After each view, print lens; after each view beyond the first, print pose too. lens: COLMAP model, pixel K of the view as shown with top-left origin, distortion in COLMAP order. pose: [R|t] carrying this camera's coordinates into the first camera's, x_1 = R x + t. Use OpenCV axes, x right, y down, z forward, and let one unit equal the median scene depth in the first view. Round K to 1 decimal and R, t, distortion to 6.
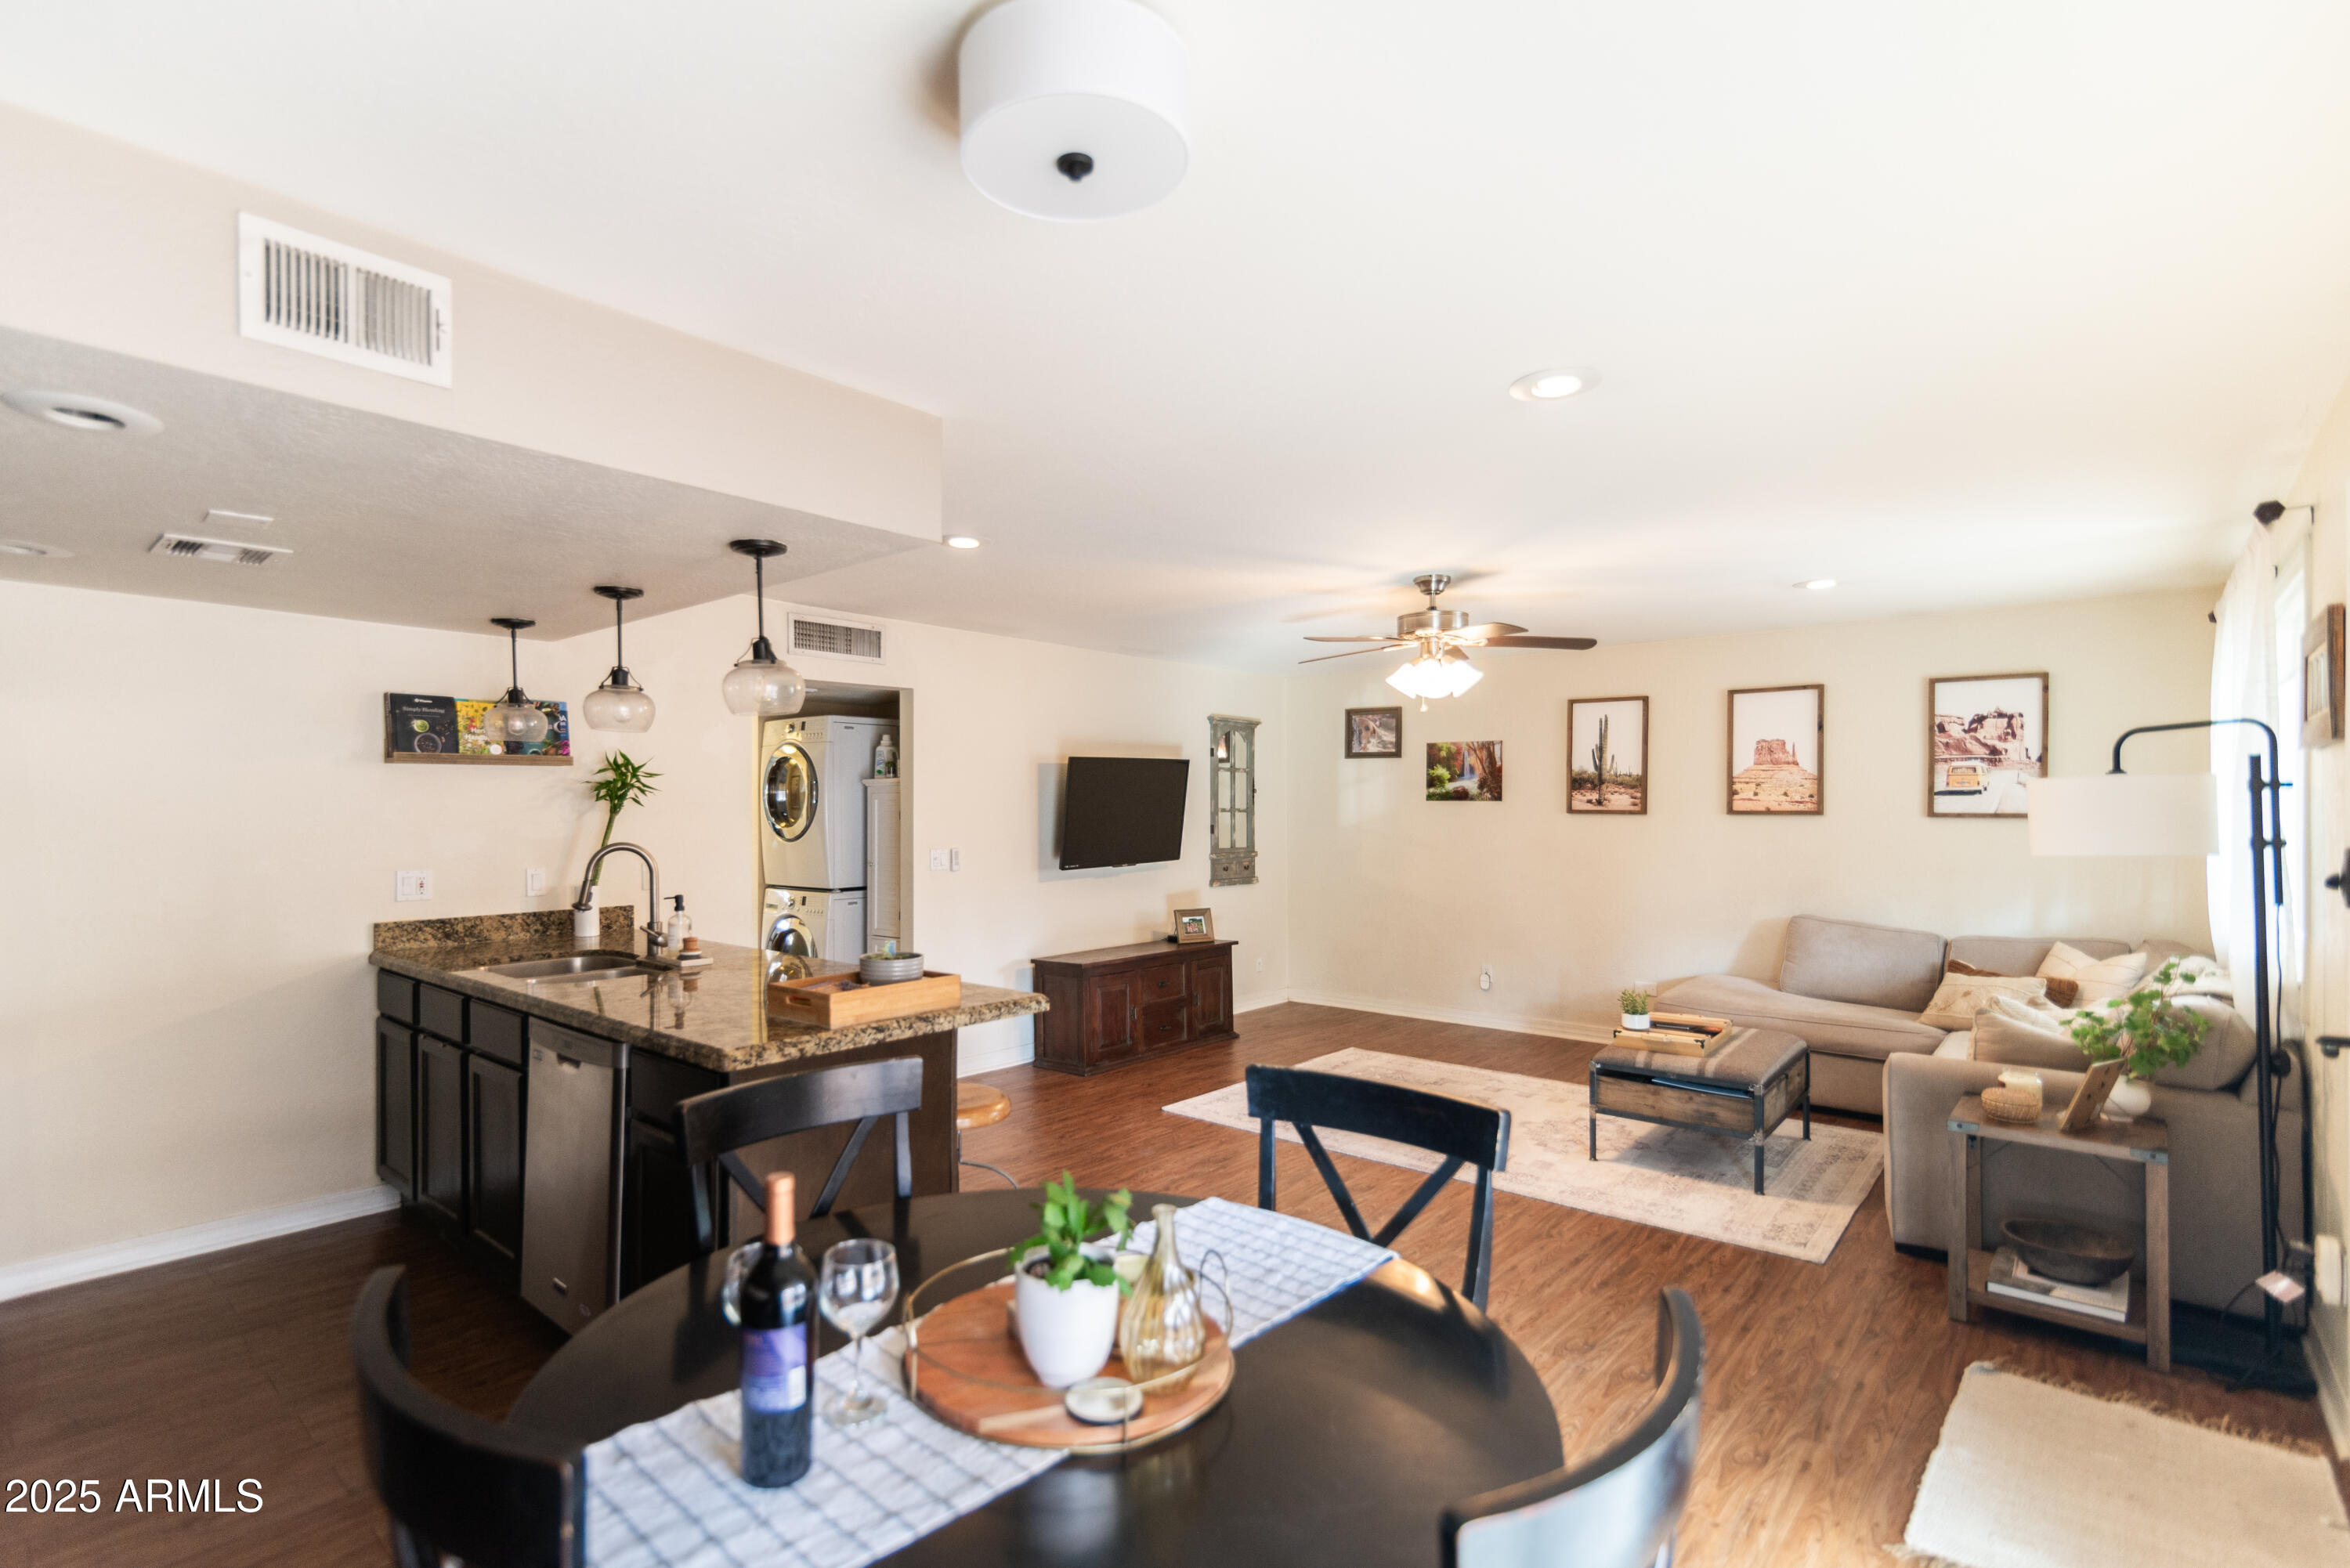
lens RADIAL K [[1103.4, 0, 1116.6], [0, 1103.4, 814.3], [0, 0, 1]] dist [0.017245, 0.000206]
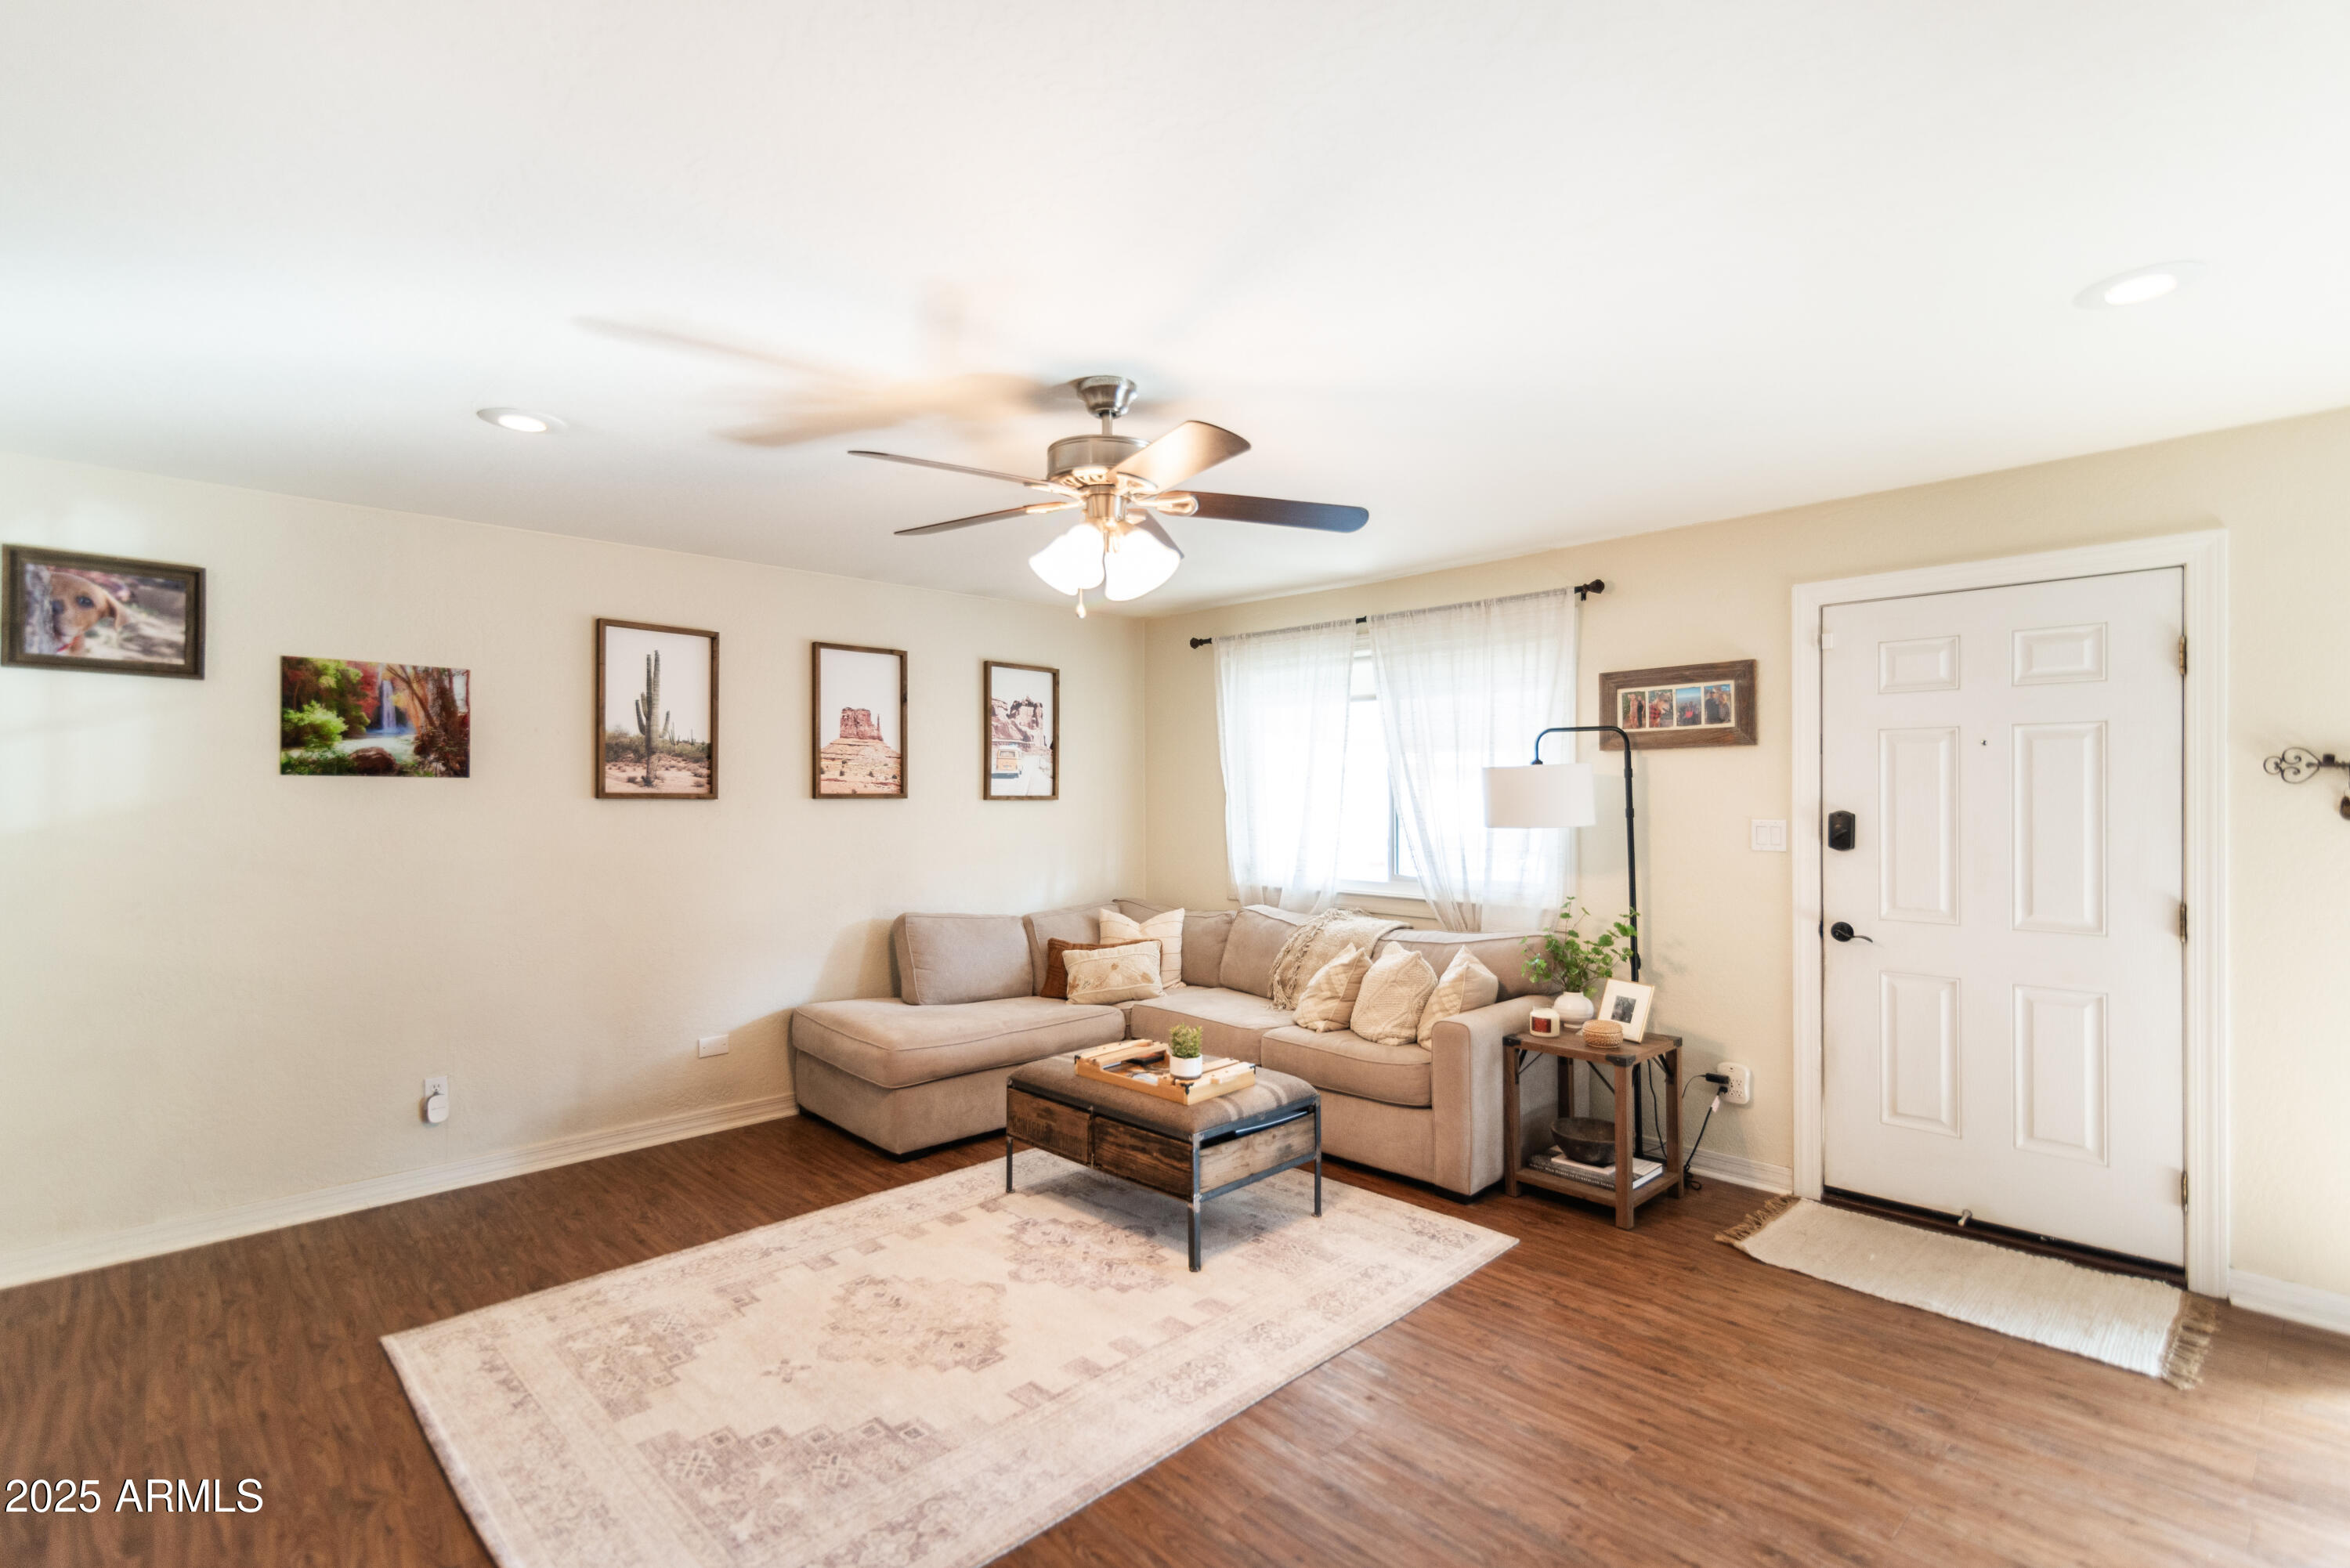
lens RADIAL K [[1093.6, 0, 1162.2], [0, 1093.6, 792.8], [0, 0, 1]] dist [0.015500, -0.000075]
pose [[0.072622, 0.001098, 0.997359, -0.220876], [0.006553, 0.999977, -0.001578, -0.001137], [-0.997338, 0.006650, 0.072613, 0.730198]]
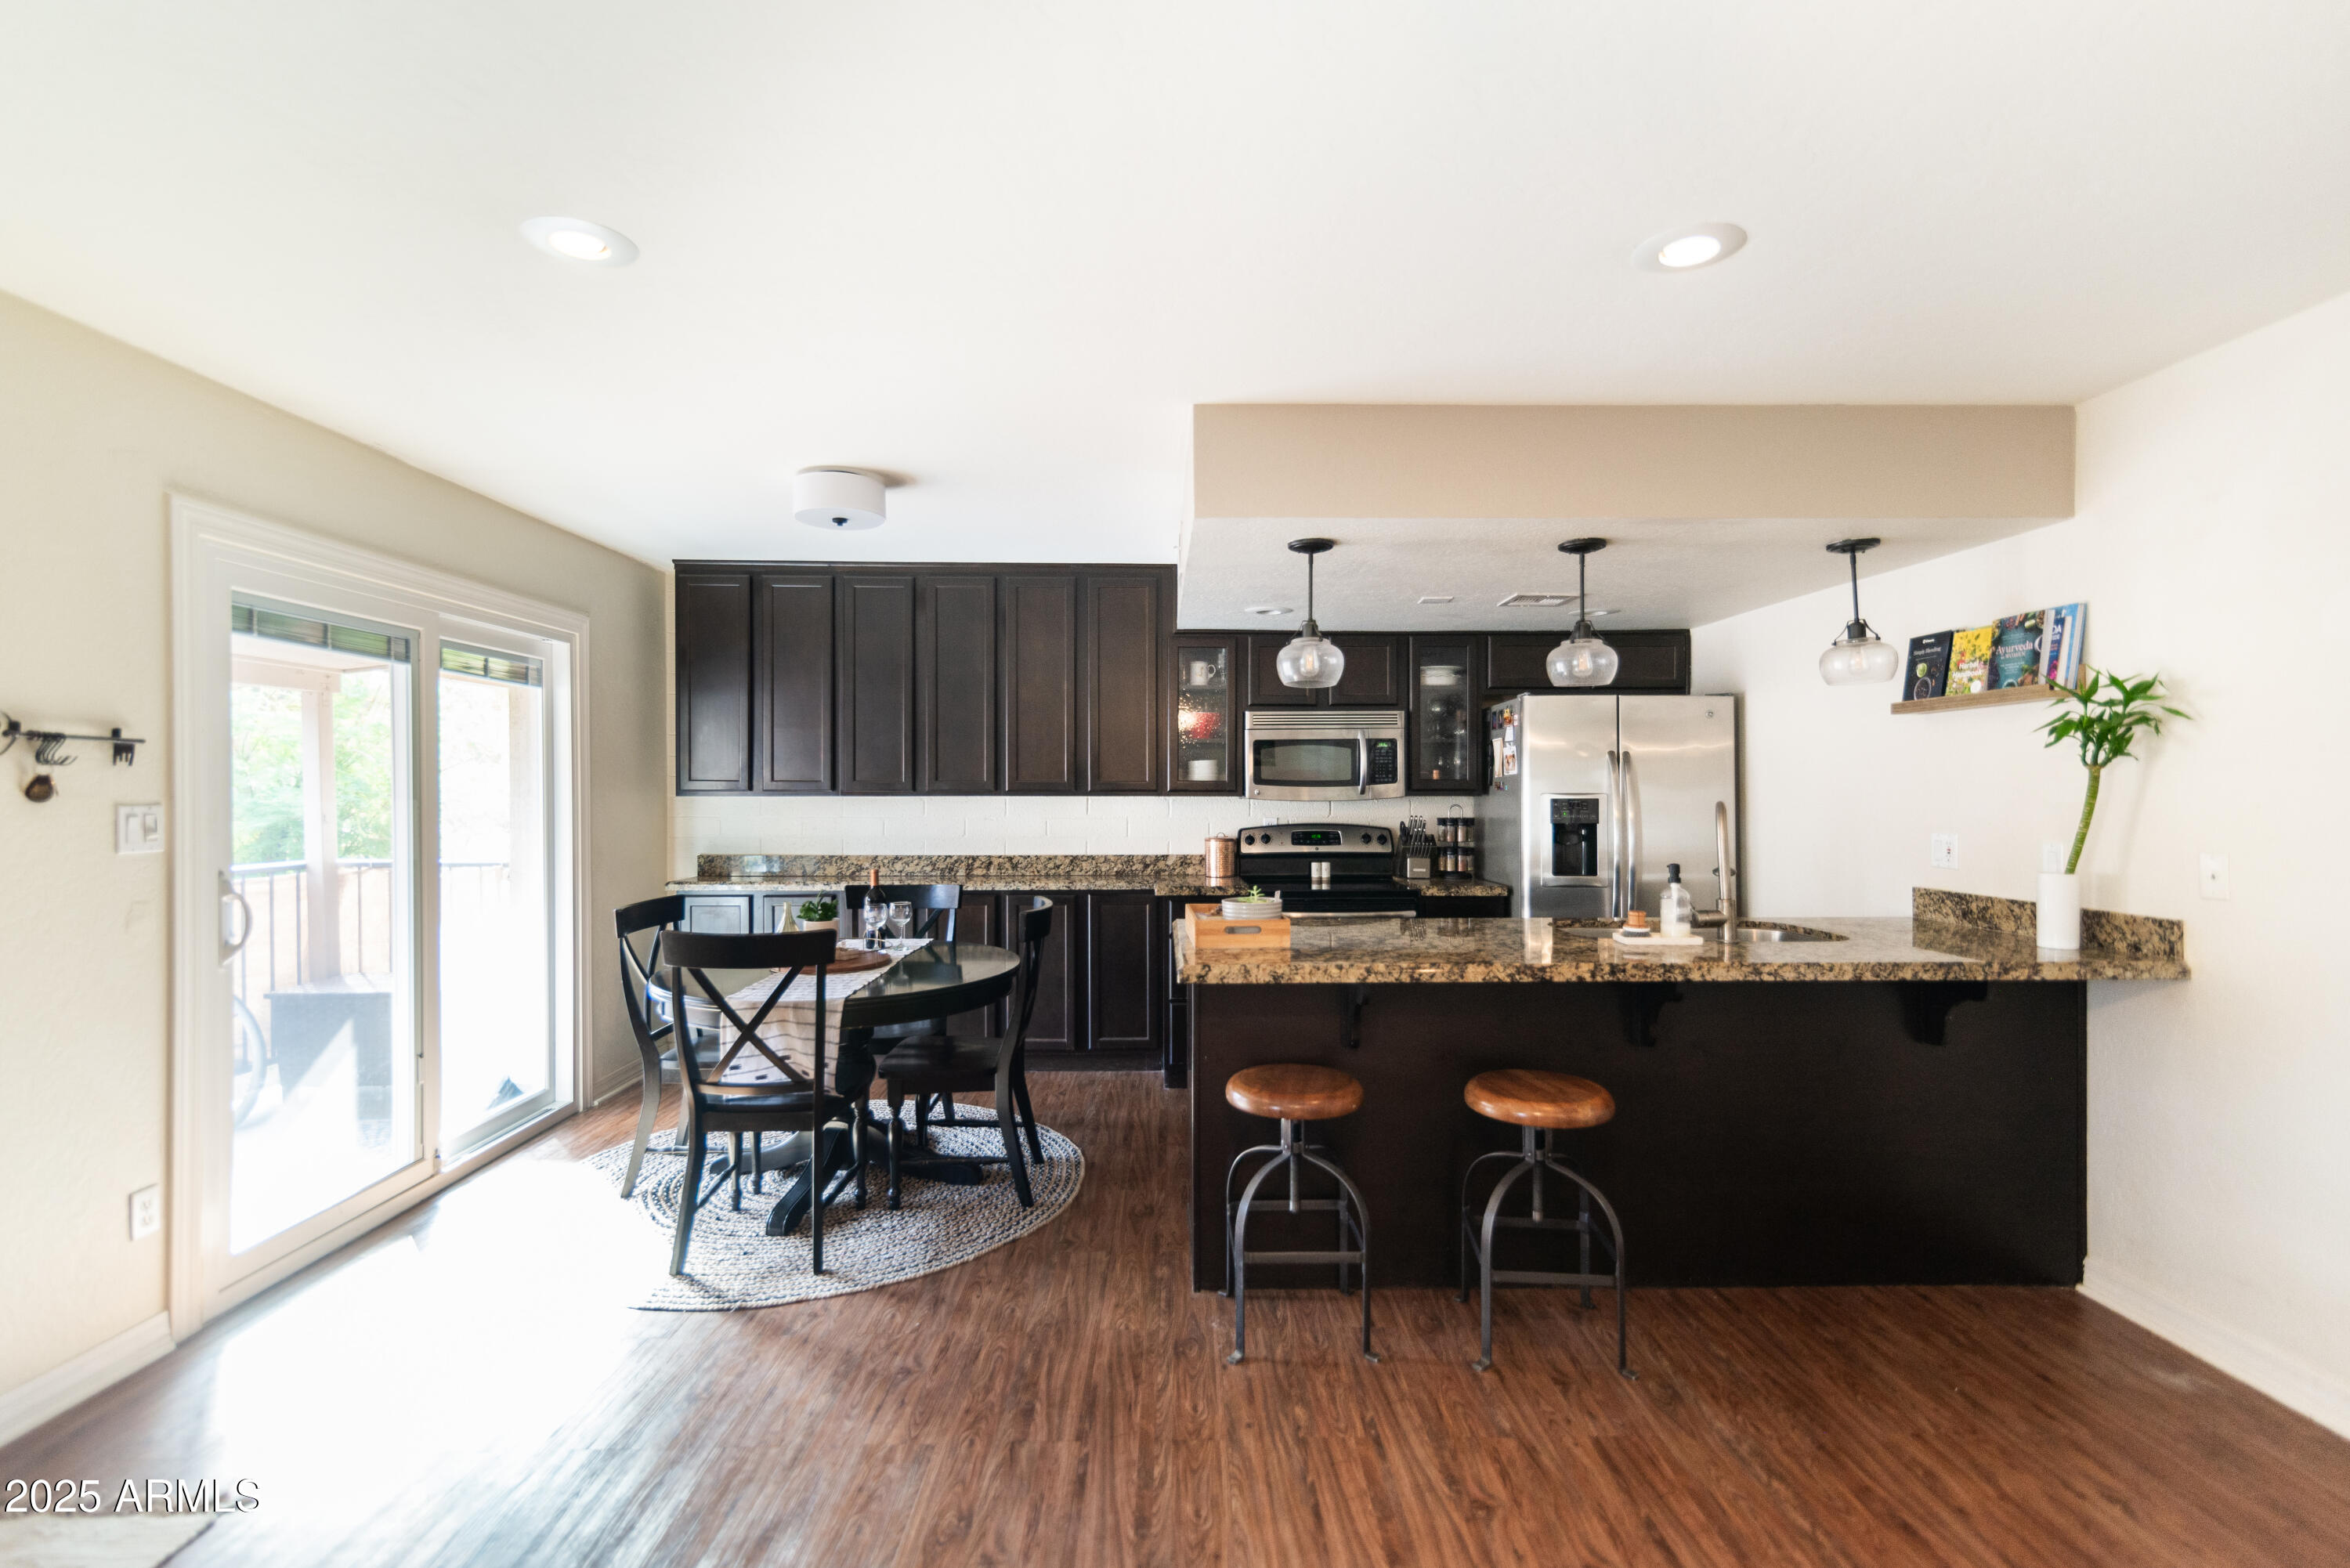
lens RADIAL K [[1072.3, 0, 1174.0], [0, 1072.3, 791.6], [0, 0, 1]] dist [0.013274, -0.000818]
pose [[-0.731317, 0.006436, -0.682008, 0.269610], [0.000449, 0.999960, 0.008955, 0.006354], [0.682038, 0.006242, -0.731290, 0.820468]]
